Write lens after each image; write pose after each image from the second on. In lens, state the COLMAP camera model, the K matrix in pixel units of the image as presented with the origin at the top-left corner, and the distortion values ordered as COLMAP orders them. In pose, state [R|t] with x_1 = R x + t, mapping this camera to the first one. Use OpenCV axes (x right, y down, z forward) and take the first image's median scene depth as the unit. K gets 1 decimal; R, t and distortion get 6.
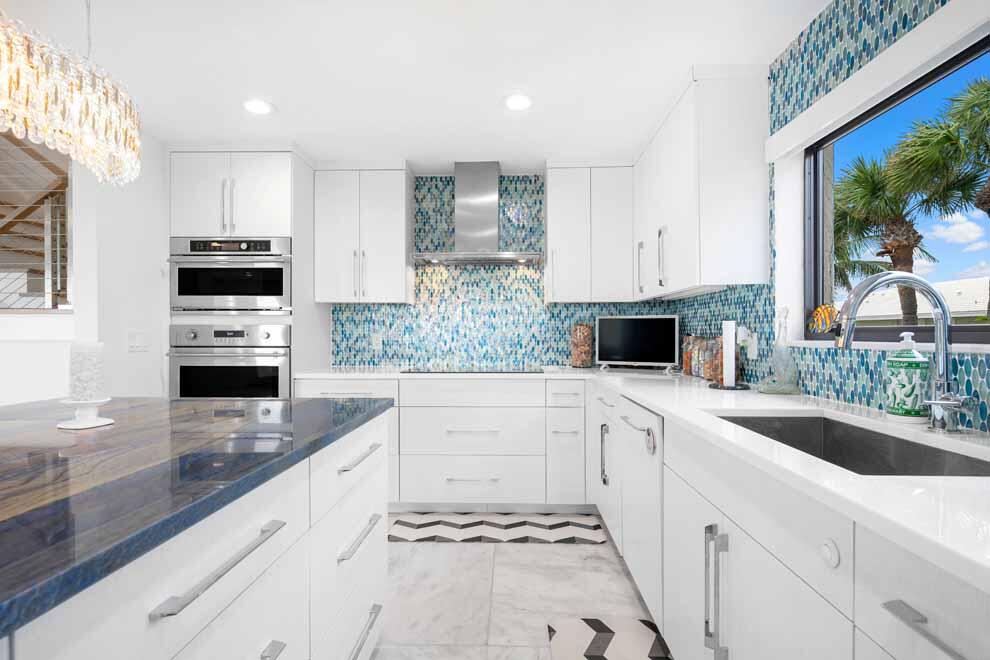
lens RADIAL K [[488.2, 0, 485.1], [0, 488.2, 335.4], [0, 0, 1]] dist [0.003015, -0.001222]
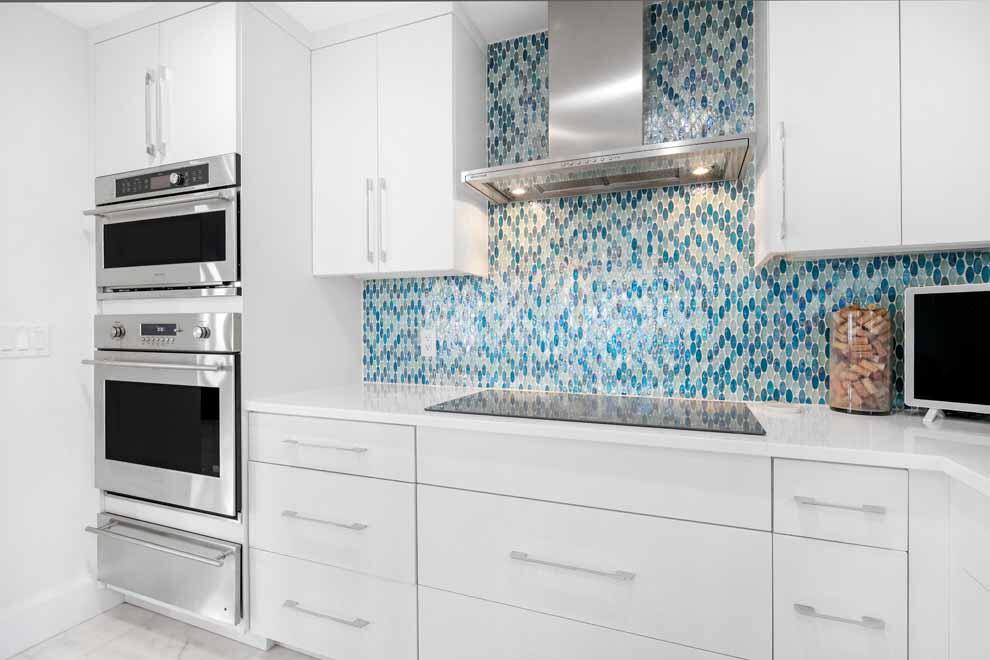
lens RADIAL K [[488.2, 0, 477.6], [0, 488.2, 326.3], [0, 0, 1]] dist [0.003015, -0.001222]
pose [[0.937297, -0.000752, -0.348530, 0.038028], [-0.002322, 0.999962, -0.008401, -0.002523], [0.348523, 0.008684, 0.937260, 0.485897]]
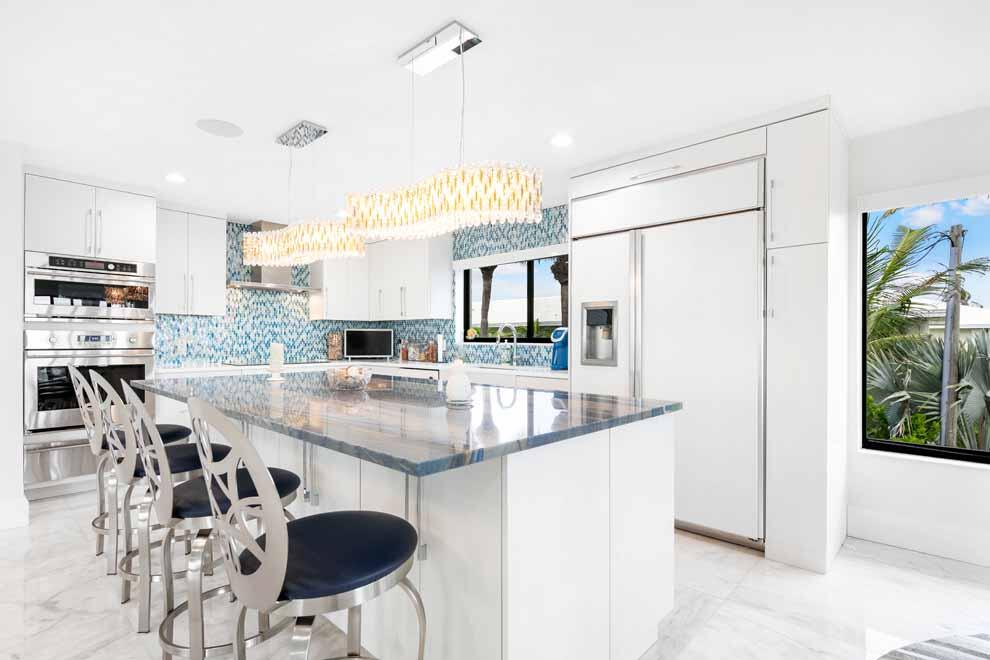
lens RADIAL K [[488.2, 0, 493.7], [0, 488.2, 345.3], [0, 0, 1]] dist [0.003015, -0.001222]
pose [[0.654310, -0.006050, 0.756202, -0.661340], [-0.002158, 0.999949, 0.009868, -0.000180], [-0.756223, -0.008088, 0.654264, -0.439218]]
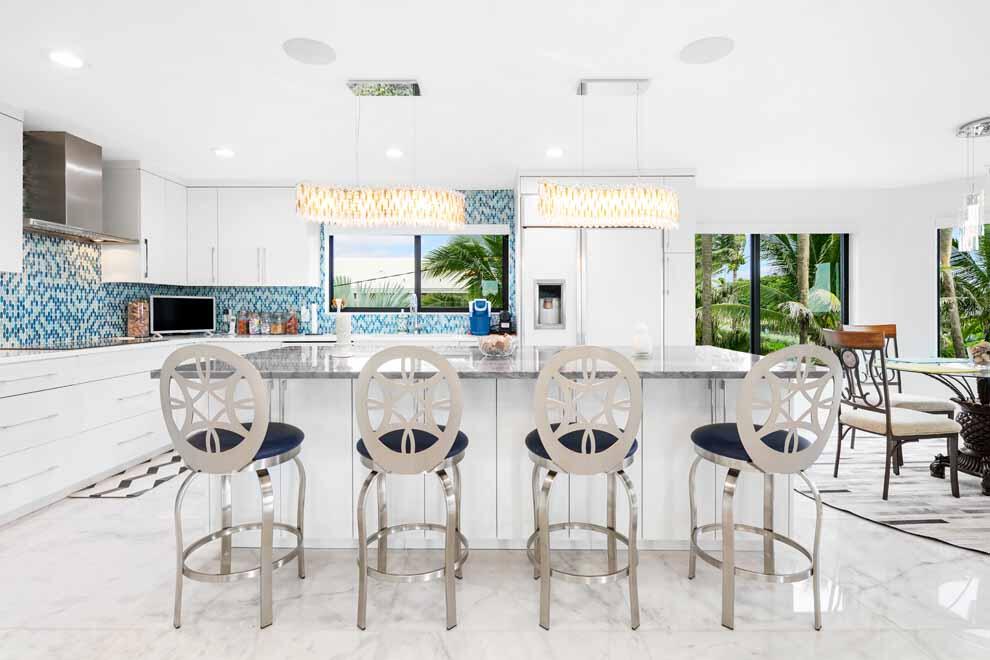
lens RADIAL K [[488.2, 0, 490.6], [0, 488.2, 312.5], [0, 0, 1]] dist [0.003015, -0.001222]
pose [[-0.045705, -0.004890, 0.998943, -1.003017], [0.002399, 0.999985, 0.005004, 0.000572], [-0.998952, 0.002625, -0.045692, 0.190696]]
